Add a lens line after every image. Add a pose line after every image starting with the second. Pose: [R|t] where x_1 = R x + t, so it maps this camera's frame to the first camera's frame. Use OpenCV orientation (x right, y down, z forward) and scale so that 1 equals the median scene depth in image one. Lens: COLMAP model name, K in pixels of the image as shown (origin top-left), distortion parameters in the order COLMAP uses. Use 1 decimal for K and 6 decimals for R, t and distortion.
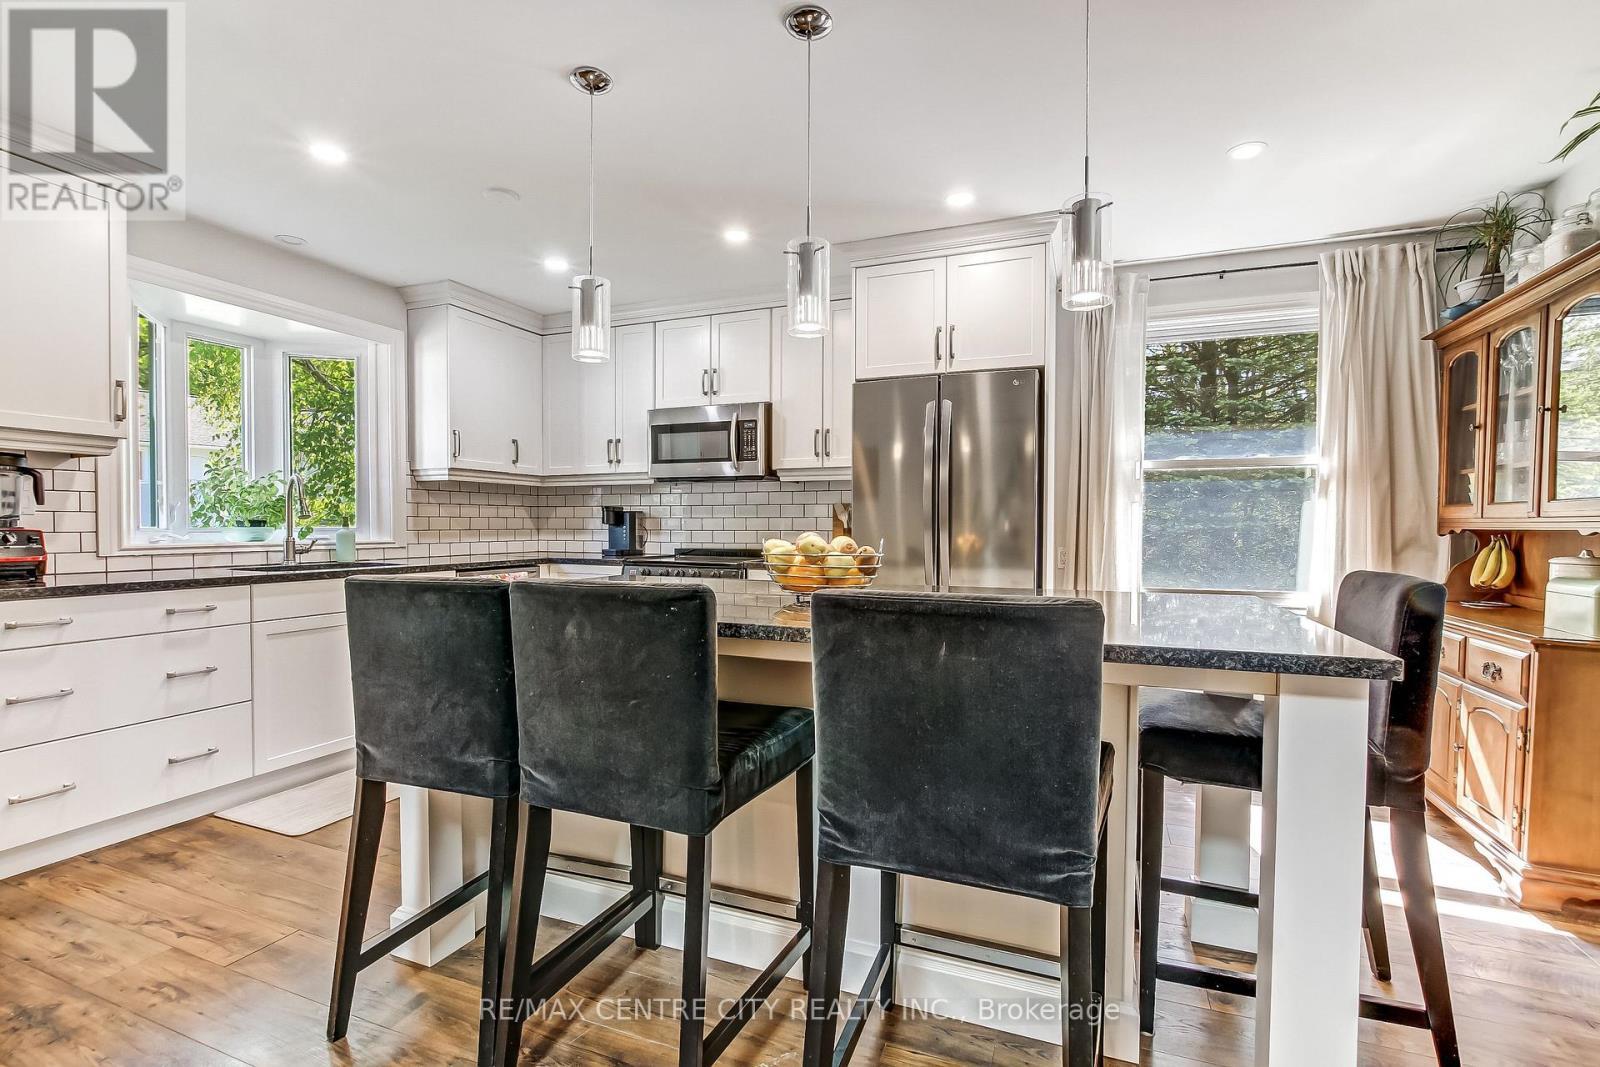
lens RADIAL K [[722.4, 0, 800.0], [0, 722.4, 533.5], [0, 0, 1]] dist [-0.022893, 0.000029]
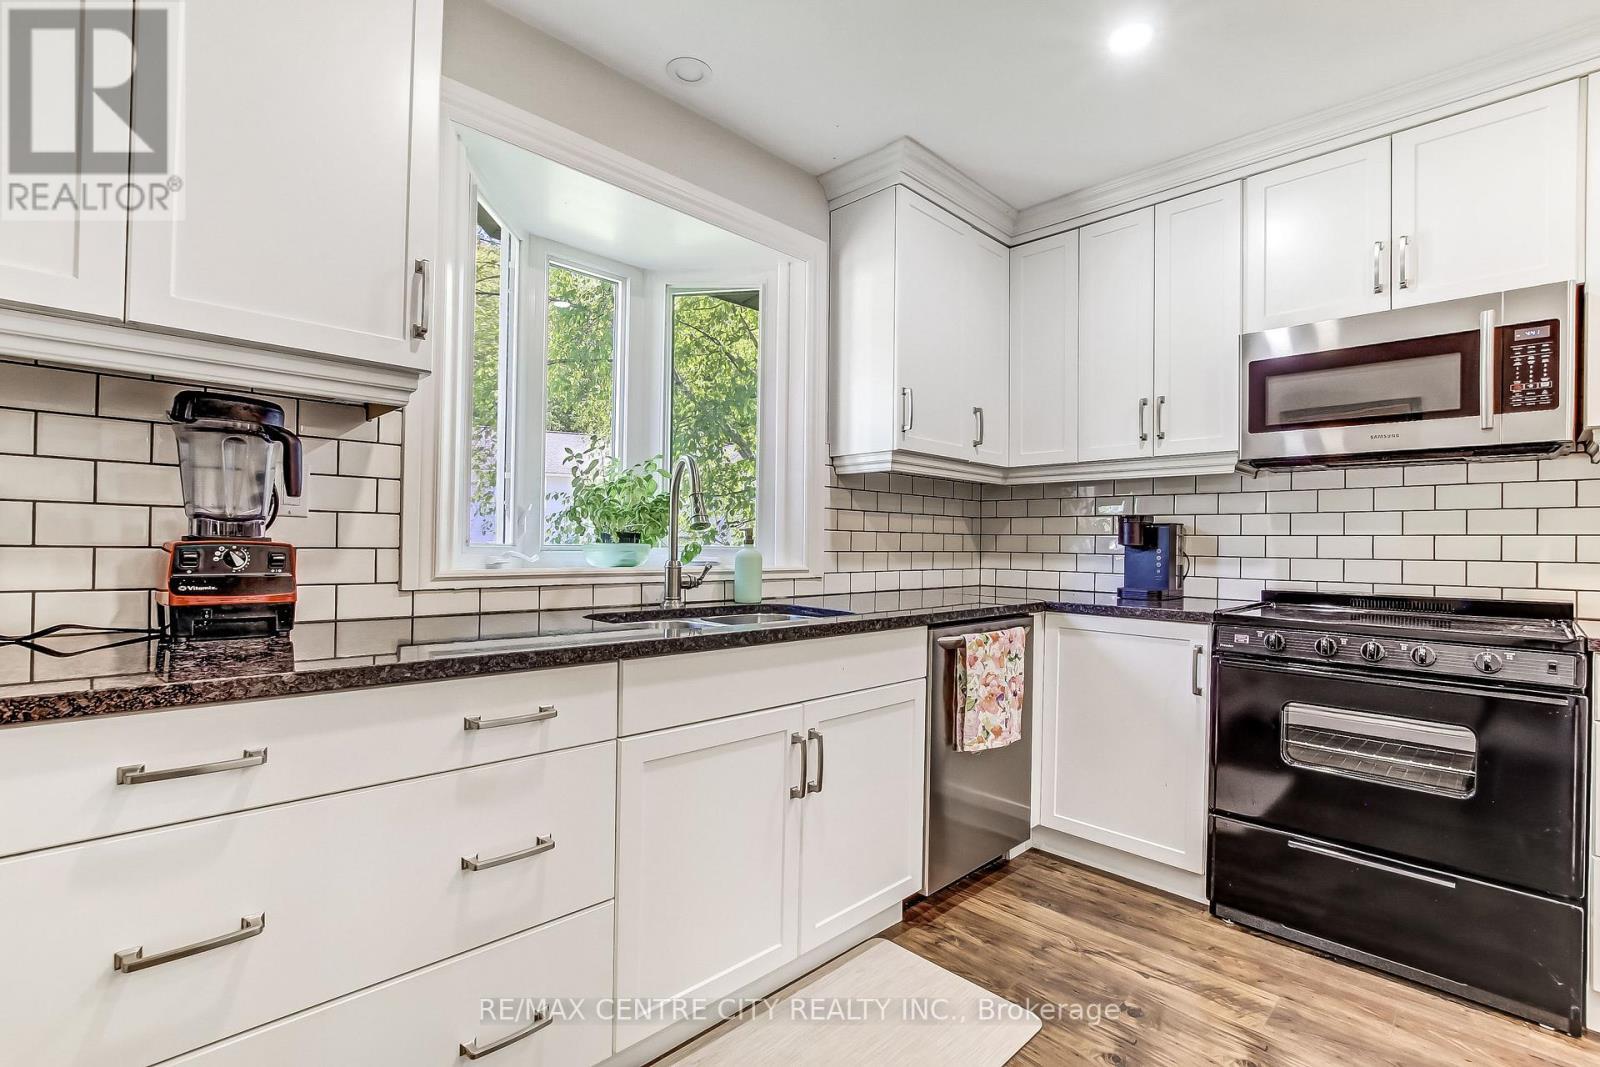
lens RADIAL K [[723.9, 0, 800.0], [0, 723.9, 533.5], [0, 0, 1]] dist [-0.067330, -0.000280]
pose [[0.916819, 0.004319, -0.399280, -0.328552], [-0.016571, 0.999492, -0.027240, -0.002666], [0.398959, 0.031591, 0.916424, 0.424967]]
